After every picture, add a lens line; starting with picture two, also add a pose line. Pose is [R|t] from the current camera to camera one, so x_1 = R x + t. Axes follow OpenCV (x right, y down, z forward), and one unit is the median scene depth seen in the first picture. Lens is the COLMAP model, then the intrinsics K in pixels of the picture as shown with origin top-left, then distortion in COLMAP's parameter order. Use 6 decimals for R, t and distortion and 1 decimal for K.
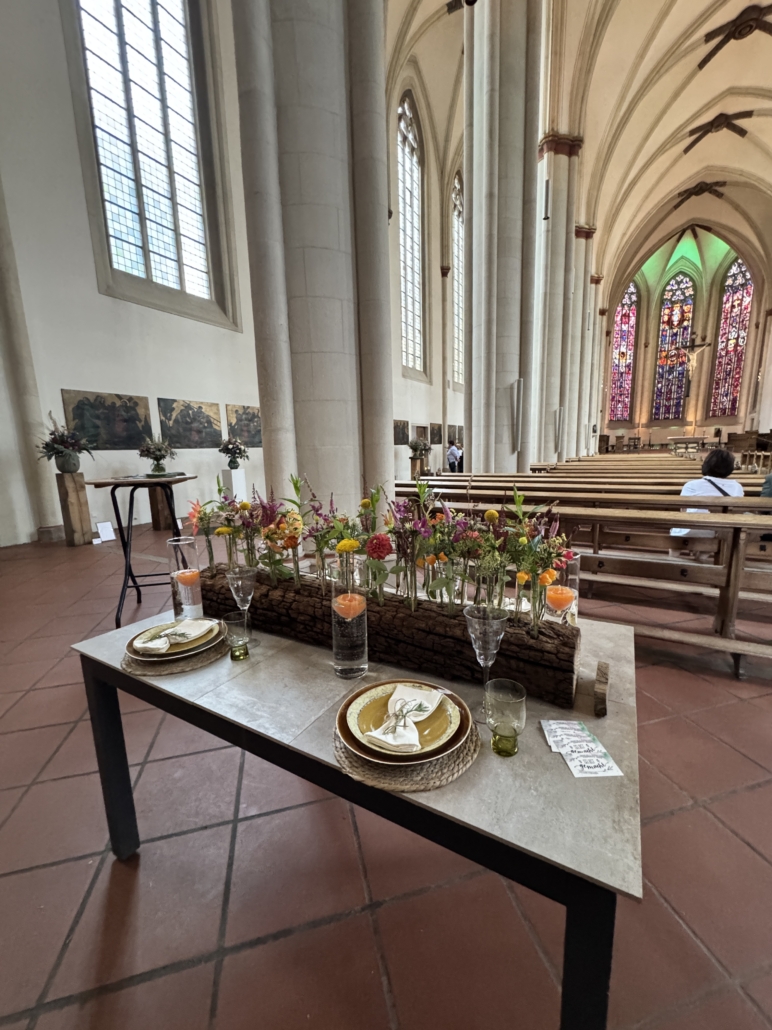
lens RADIAL K [[410.0, 0, 388.0], [0, 410.0, 518.4], [0, 0, 1]] dist [0.000726, -0.000264]
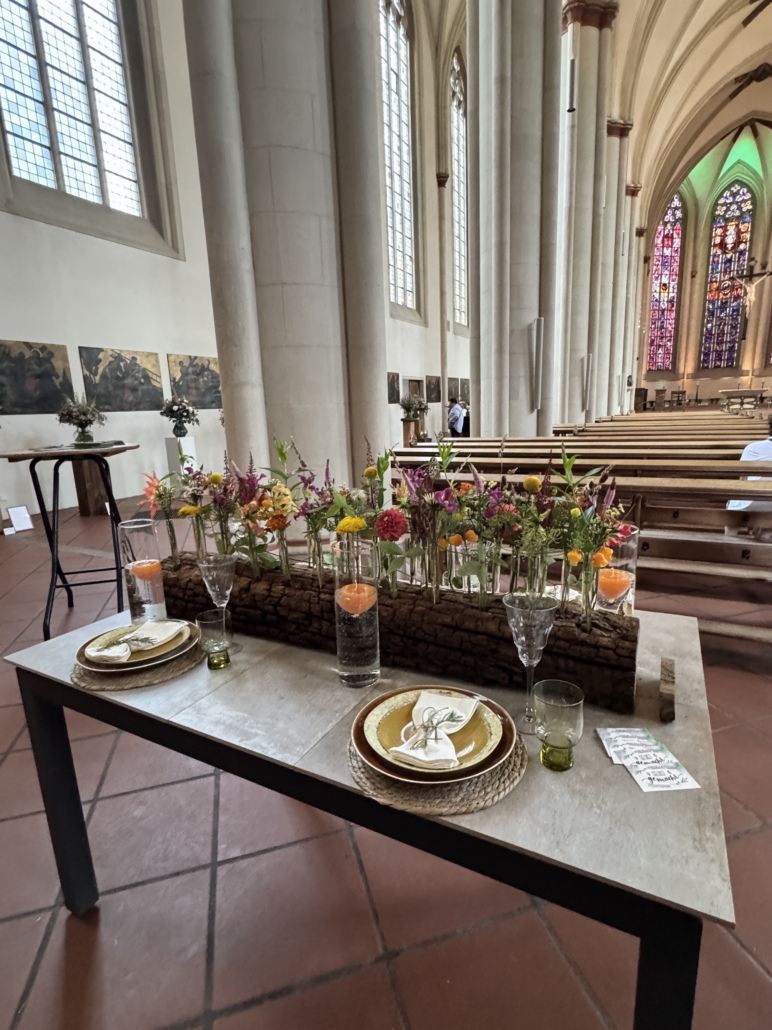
lens RADIAL K [[512.1, 0, 387.3], [0, 512.1, 517.7], [0, 0, 1]] dist [-0.000368, 0.000219]
pose [[0.999483, -0.018345, 0.026397, -0.009801], [0.017259, 0.999019, 0.040774, 0.002297], [-0.027119, -0.040297, 0.998820, -0.000953]]
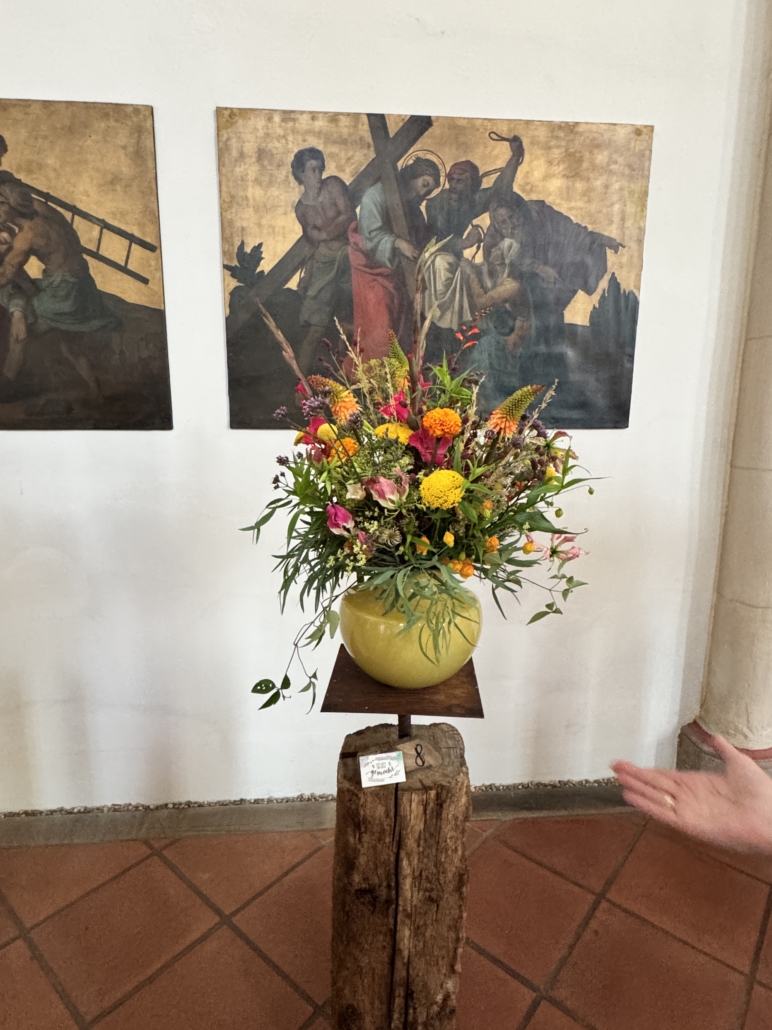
lens RADIAL K [[568.4, 0, 385.9], [0, 568.4, 515.4], [0, 0, 1]] dist [-0.003415, -0.000482]
pose [[0.569548, 0.163165, -0.805601, -0.291035], [-0.154054, 0.983921, 0.090368, -0.262946], [0.807392, 0.072637, 0.585527, 1.443889]]
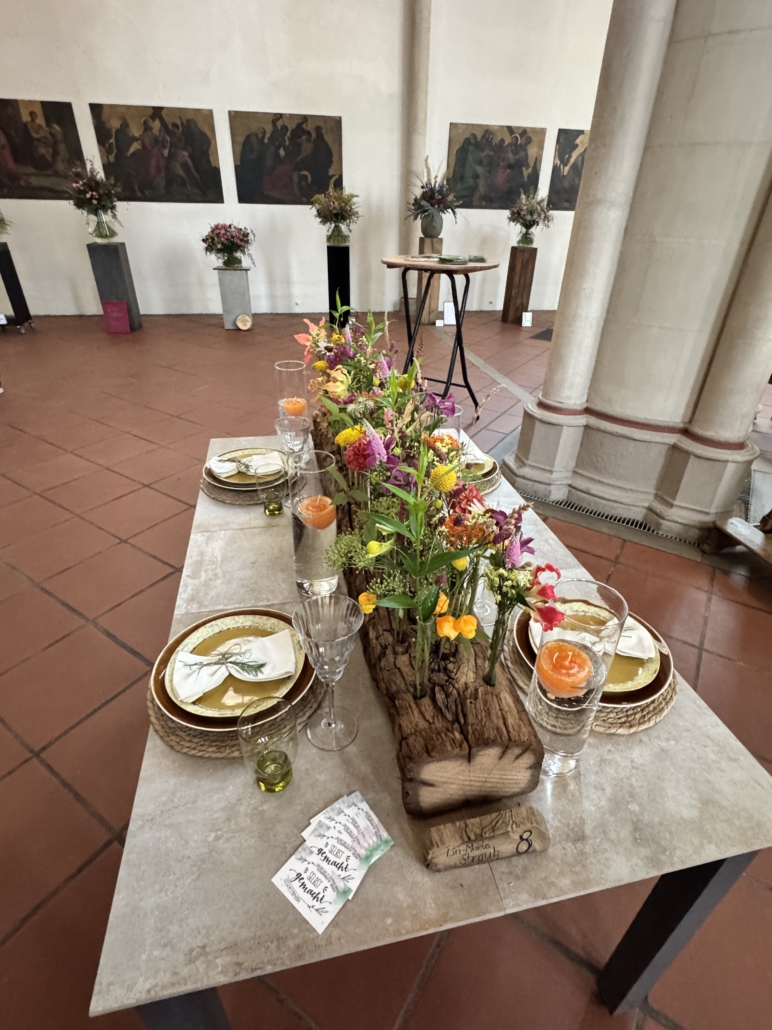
lens RADIAL K [[512.1, 0, 388.0], [0, 512.1, 513.6], [0, 0, 1]] dist [-0.000368, 0.000219]
pose [[0.667328, 0.419850, -0.615141, 0.101007], [-0.164379, 0.888617, 0.428181, -0.038041], [0.726397, -0.184621, 0.662014, 0.078724]]
